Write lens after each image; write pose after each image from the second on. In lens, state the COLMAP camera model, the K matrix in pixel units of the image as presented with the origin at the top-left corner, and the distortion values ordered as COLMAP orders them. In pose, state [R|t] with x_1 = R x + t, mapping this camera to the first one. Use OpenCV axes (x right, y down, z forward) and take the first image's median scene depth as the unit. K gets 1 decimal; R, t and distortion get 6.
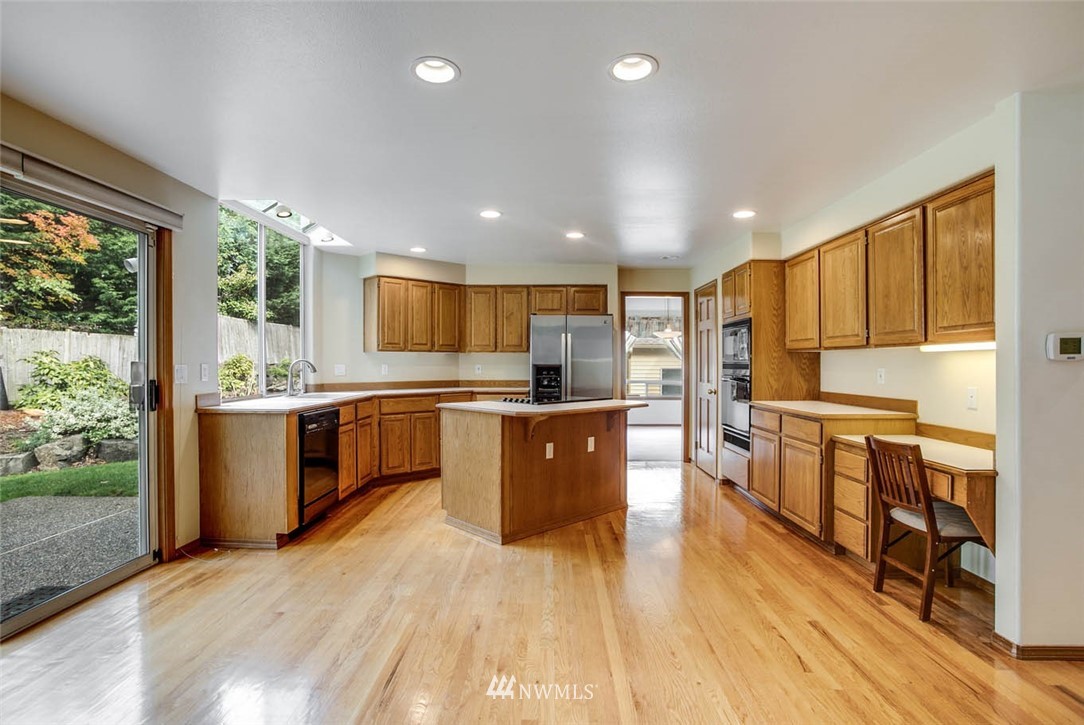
lens RADIAL K [[531.2, 0, 524.5], [0, 531.2, 369.0], [0, 0, 1]] dist [-0.055994, 0.000796]
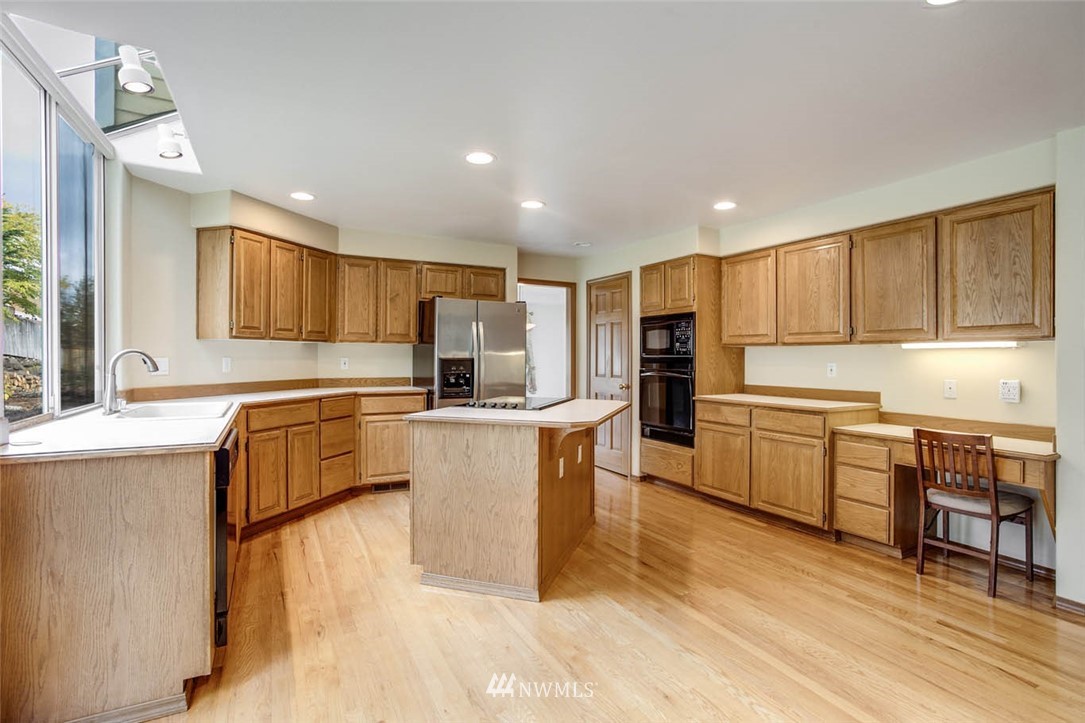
lens RADIAL K [[526.0, 0, 535.6], [0, 526.0, 360.9], [0, 0, 1]] dist [-0.054515, 0.026653]
pose [[0.869830, -0.001179, 0.493350, -0.345408], [0.001621, 0.999999, -0.000468, -0.005436], [-0.493349, 0.001207, 0.869831, 0.306565]]
